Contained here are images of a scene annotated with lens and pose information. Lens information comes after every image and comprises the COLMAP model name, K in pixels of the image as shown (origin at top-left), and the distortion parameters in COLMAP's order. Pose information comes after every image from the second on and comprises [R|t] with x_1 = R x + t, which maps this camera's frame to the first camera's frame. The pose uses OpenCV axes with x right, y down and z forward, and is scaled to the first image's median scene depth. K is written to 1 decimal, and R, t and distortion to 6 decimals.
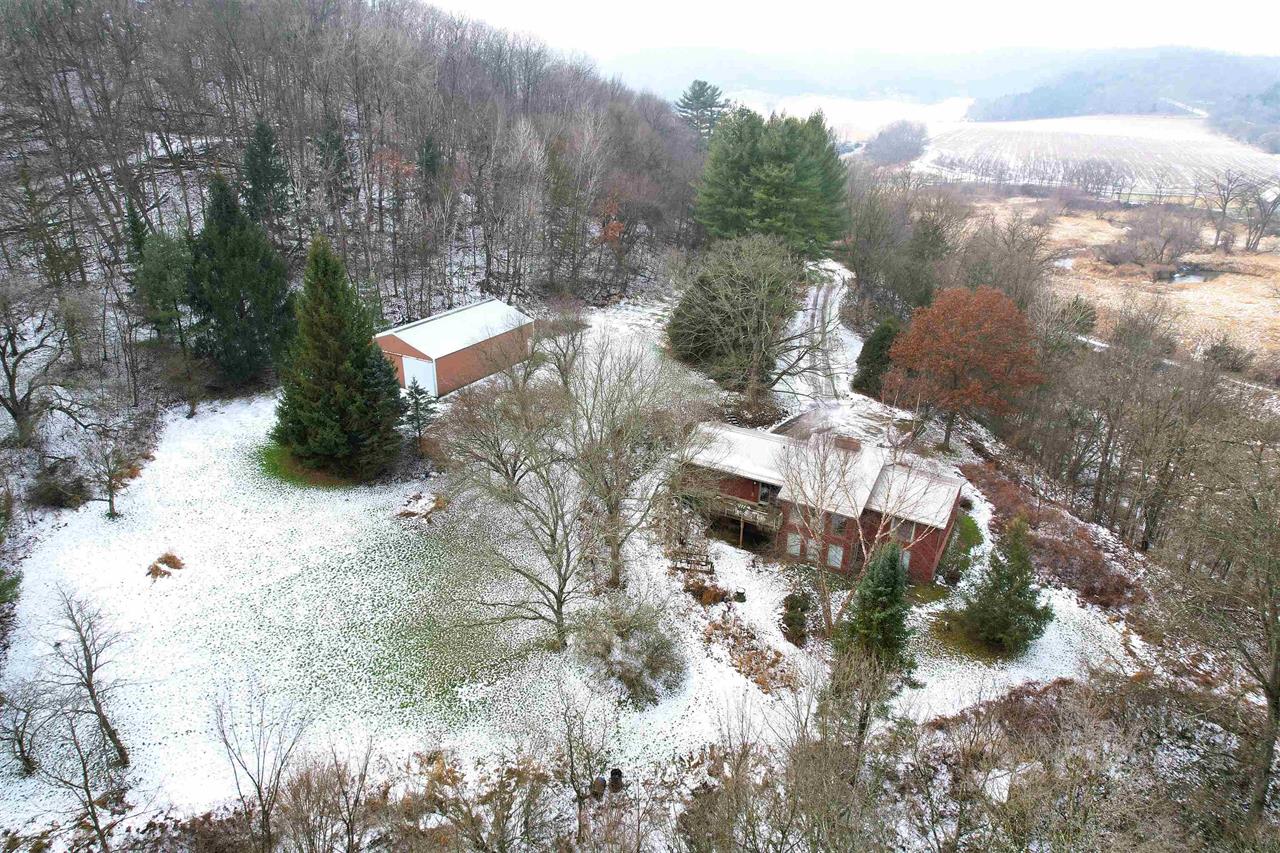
lens RADIAL K [[806.2, 0, 640.0], [0, 806.2, 426.5], [0, 0, 1]] dist [-0.080279, 0.071091]
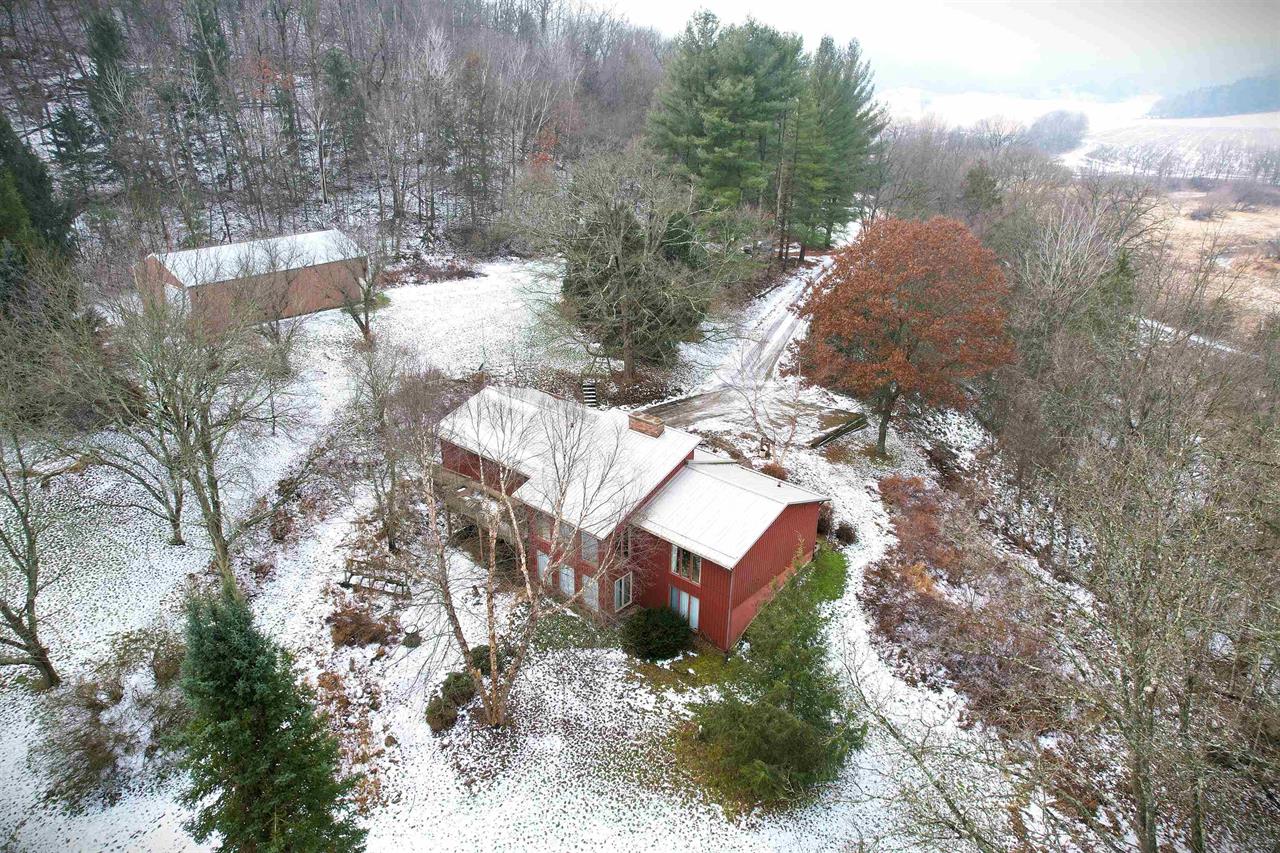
lens RADIAL K [[806.2, 0, 640.0], [0, 806.2, 426.5], [0, 0, 1]] dist [-0.080279, 0.071091]
pose [[0.982942, 0.072035, -0.169219, 0.266069], [-0.072001, 0.997384, 0.006350, 0.013151], [0.169234, 0.005942, 0.985558, 0.249900]]
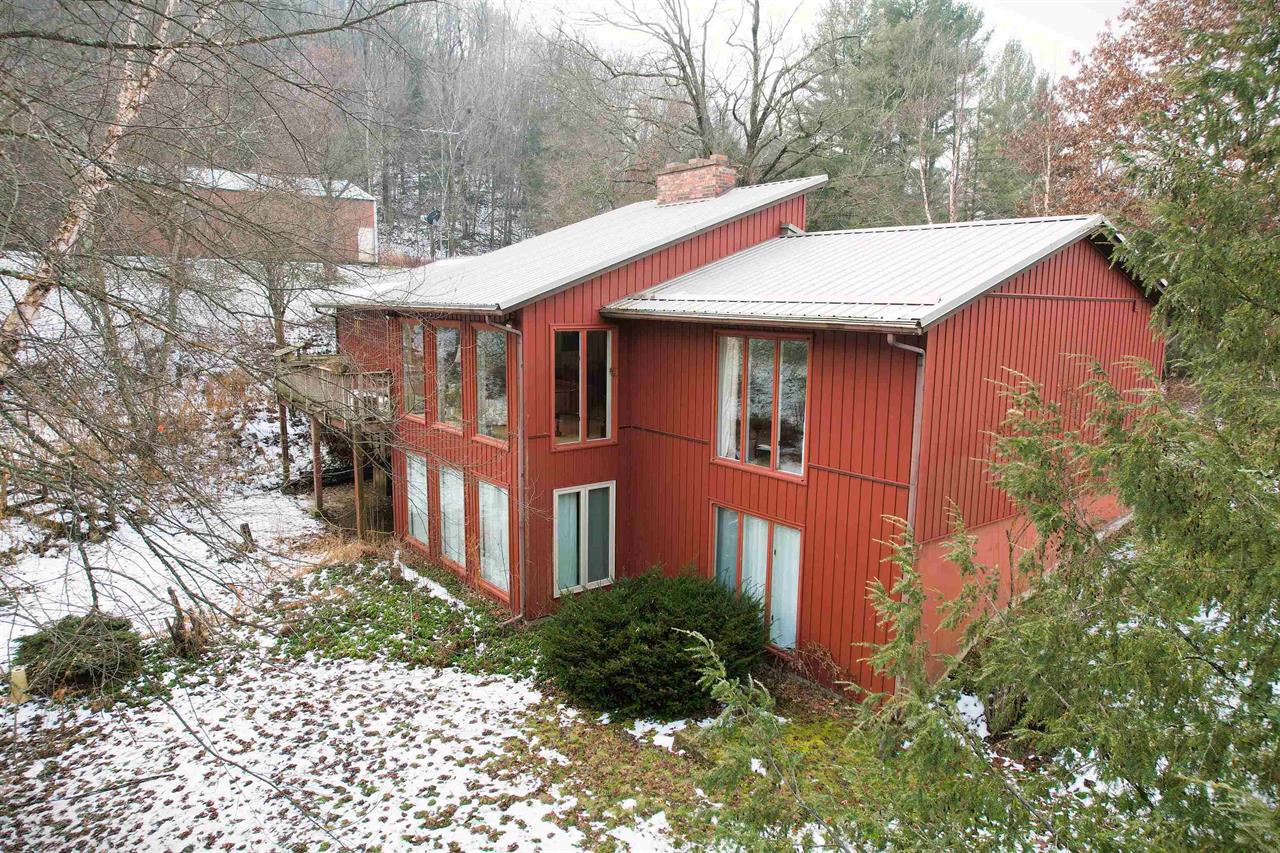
lens RADIAL K [[806.2, 0, 640.0], [0, 806.2, 426.5], [0, 0, 1]] dist [-0.080279, 0.071091]
pose [[0.930630, 0.054951, -0.361812, 0.253172], [-0.145671, 0.962586, -0.228490, 0.118980], [0.335720, 0.265345, 0.903816, 0.539458]]
